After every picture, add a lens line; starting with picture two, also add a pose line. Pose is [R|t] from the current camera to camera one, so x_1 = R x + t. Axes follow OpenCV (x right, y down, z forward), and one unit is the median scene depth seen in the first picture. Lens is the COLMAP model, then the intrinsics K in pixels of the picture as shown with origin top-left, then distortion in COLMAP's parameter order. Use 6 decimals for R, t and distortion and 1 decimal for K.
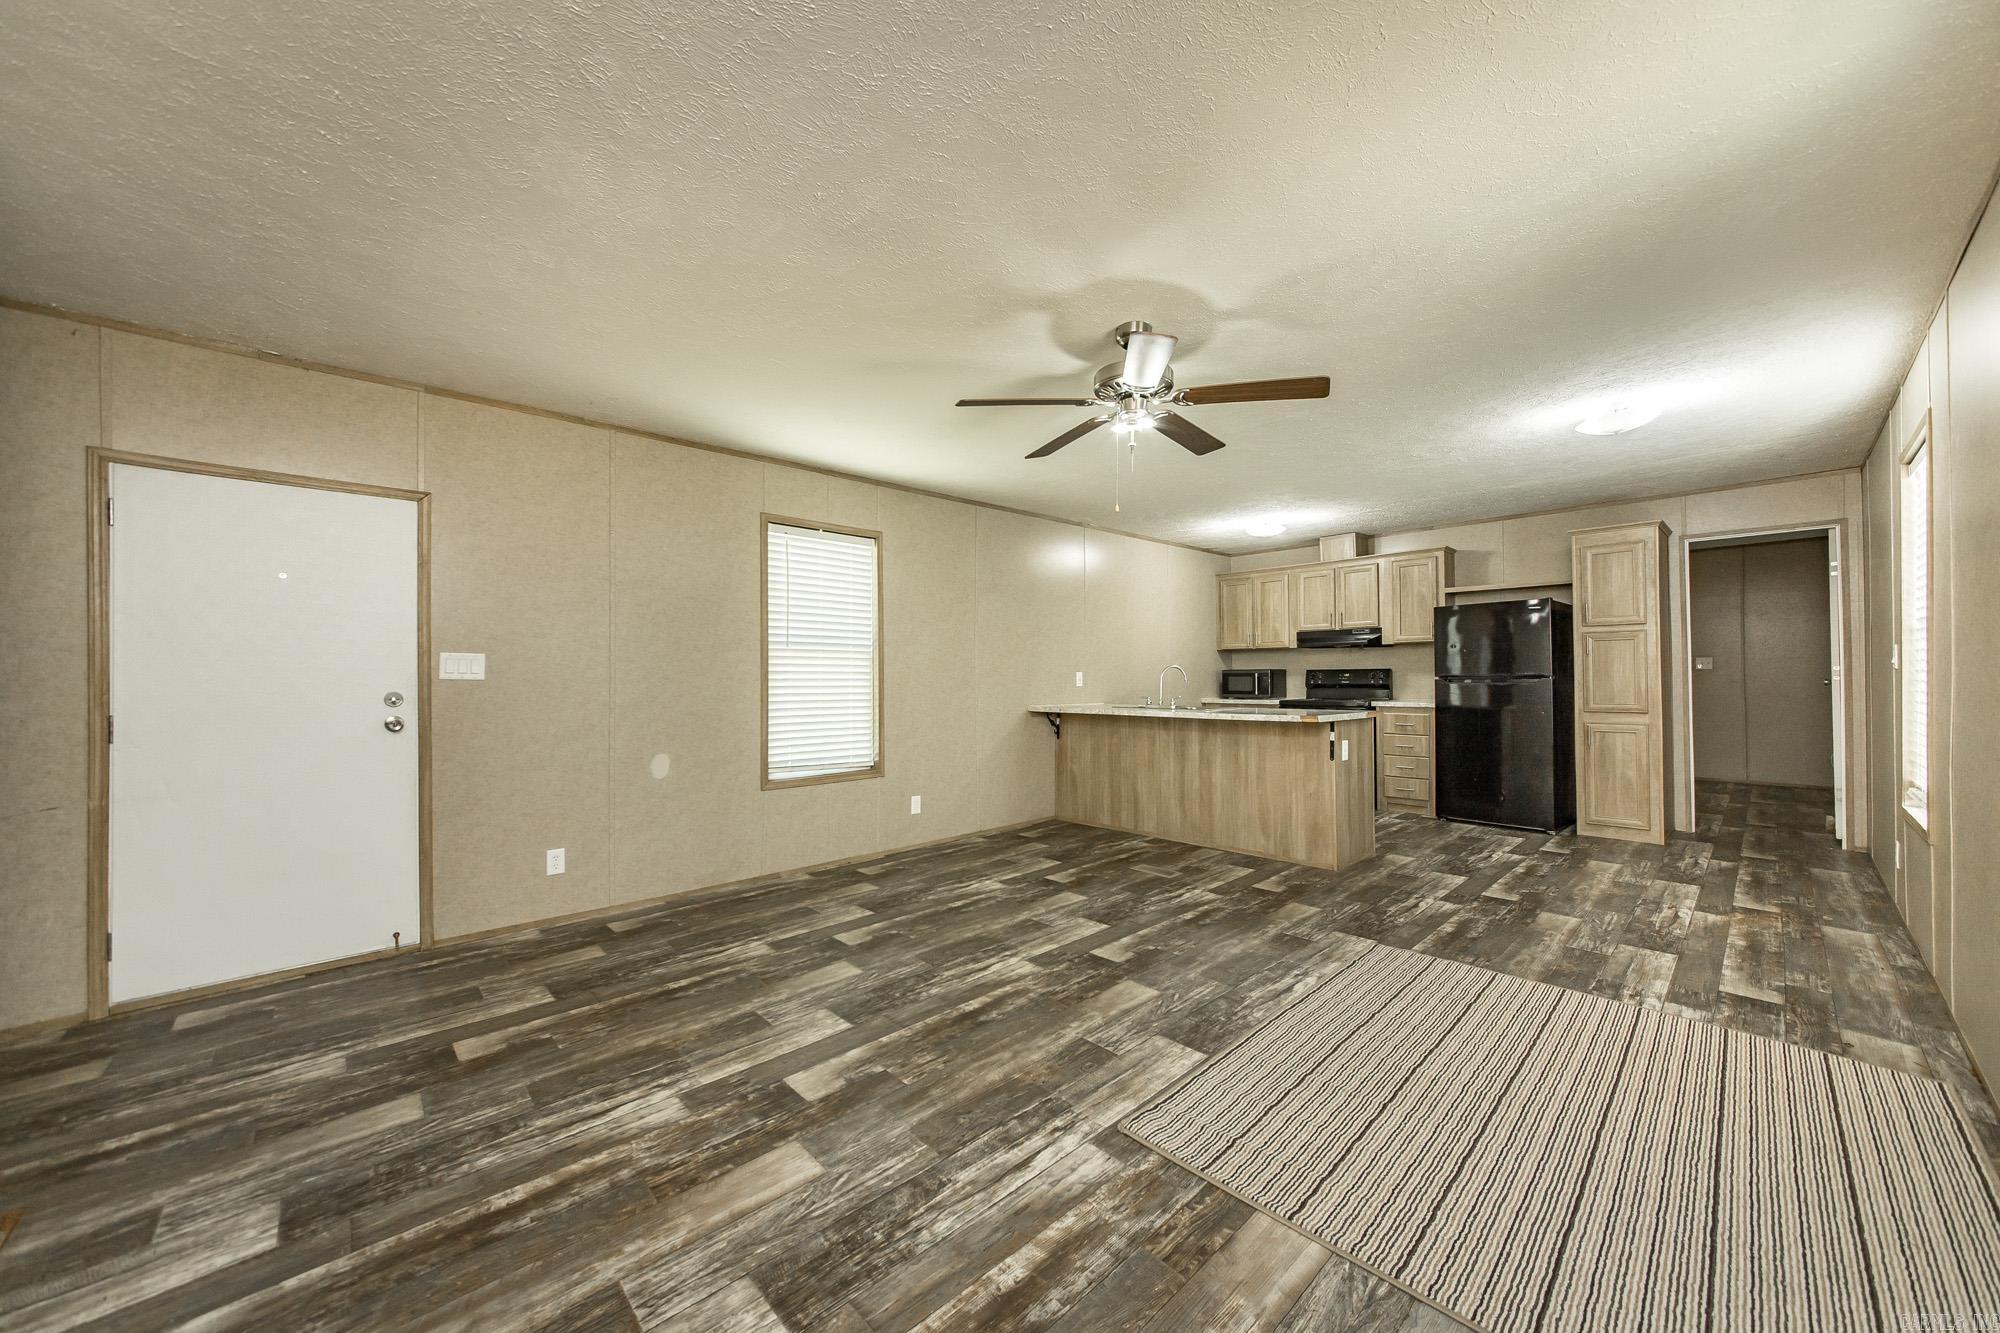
lens RADIAL K [[756.2, 0, 979.5], [0, 756.2, 669.0], [0, 0, 1]] dist [-0.008860, 0.004133]
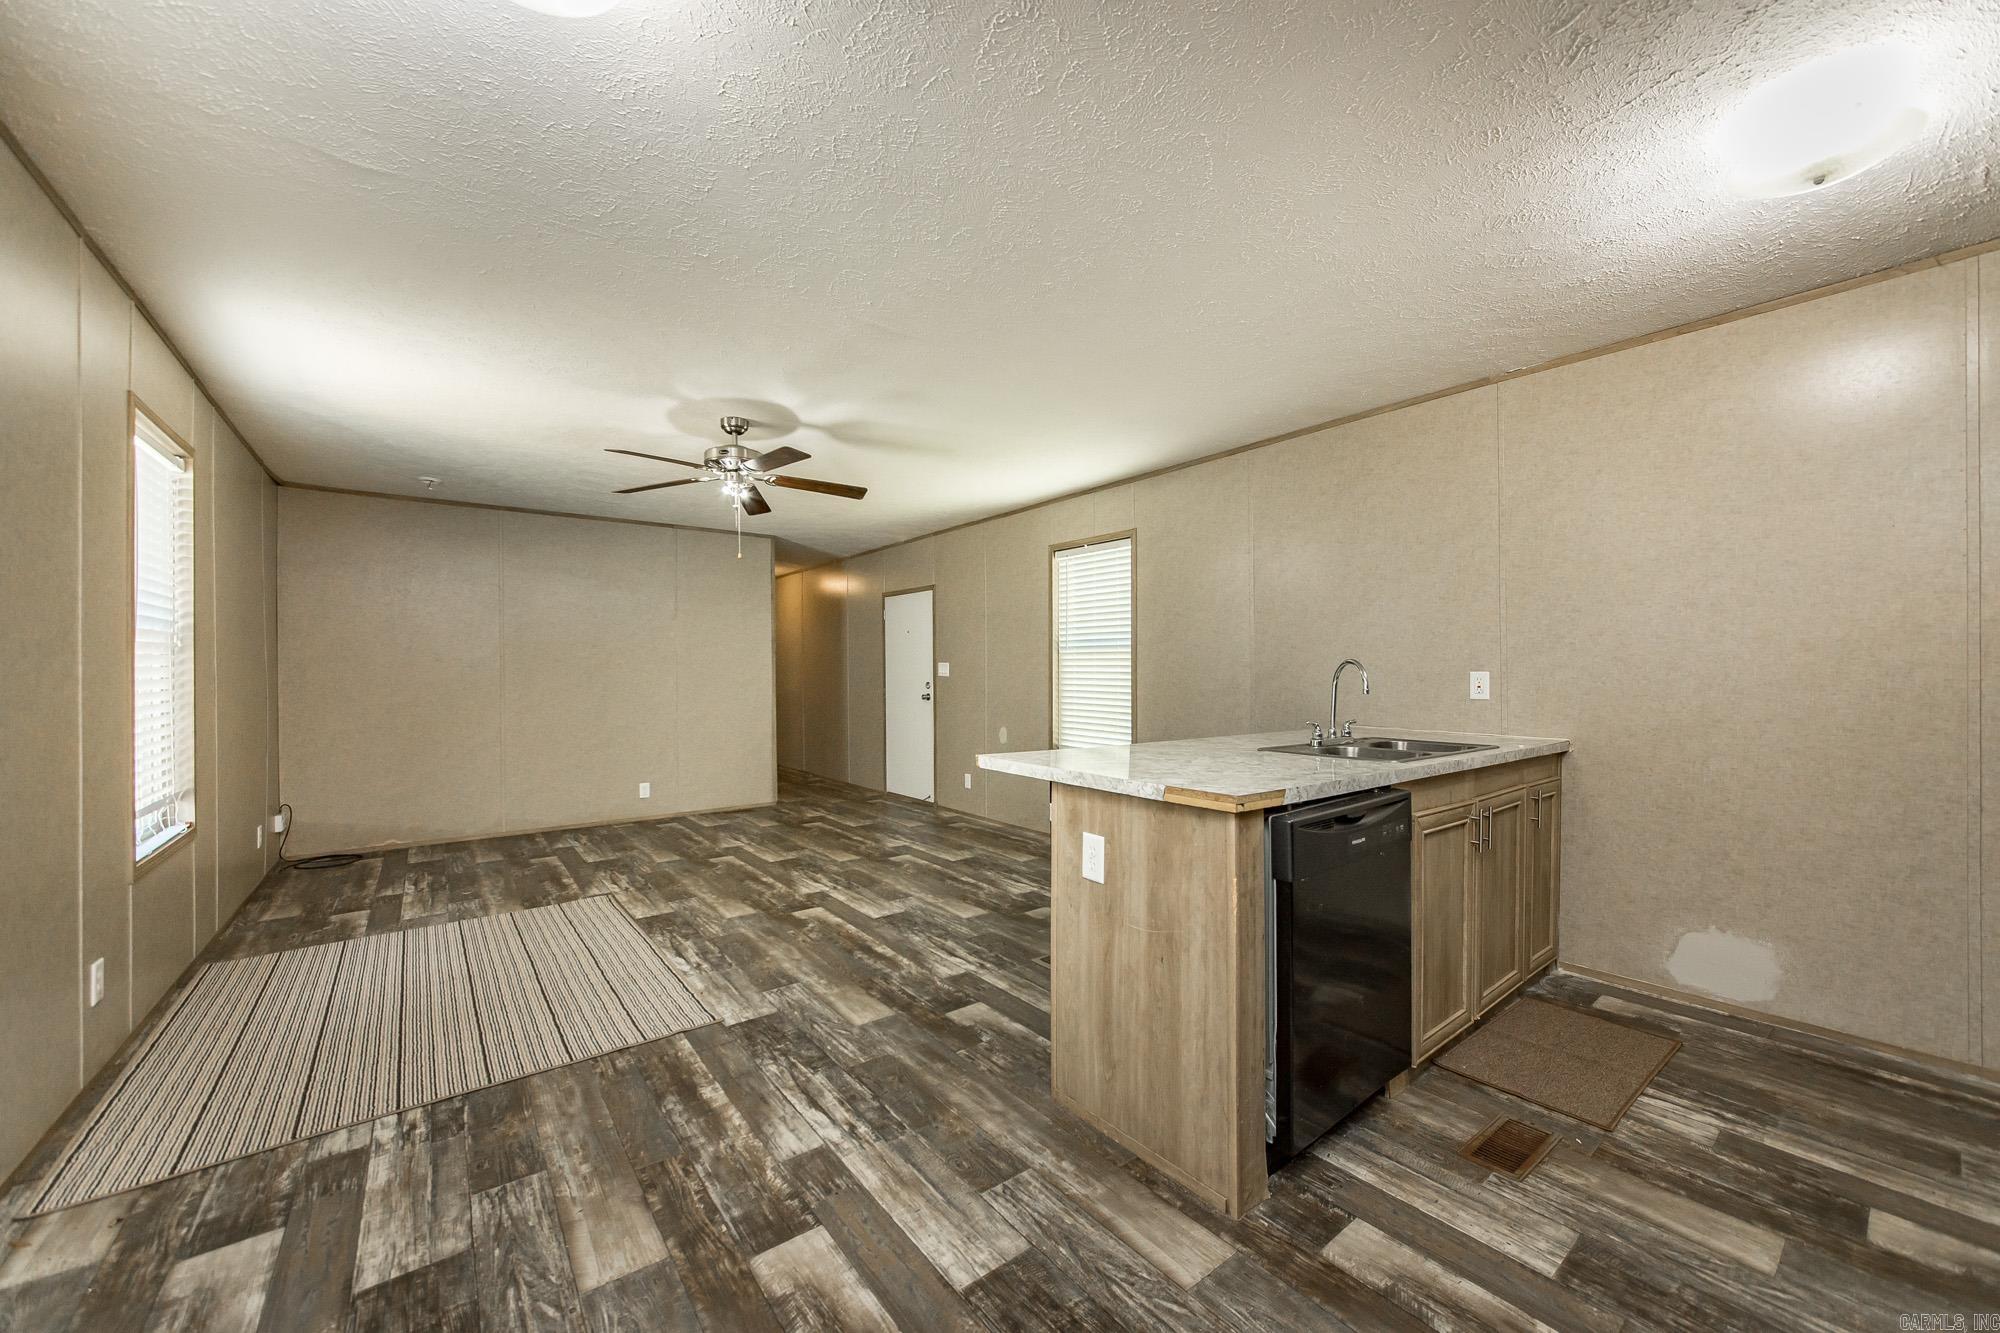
lens RADIAL K [[756.2, 0, 995.4], [0, 756.2, 670.8], [0, 0, 1]] dist [-0.008860, 0.004133]
pose [[-0.112054, 0.003068, -0.993697, 1.346291], [0.011707, 0.999930, 0.001767, -0.002386], [0.993633, -0.011435, -0.112082, 1.452203]]
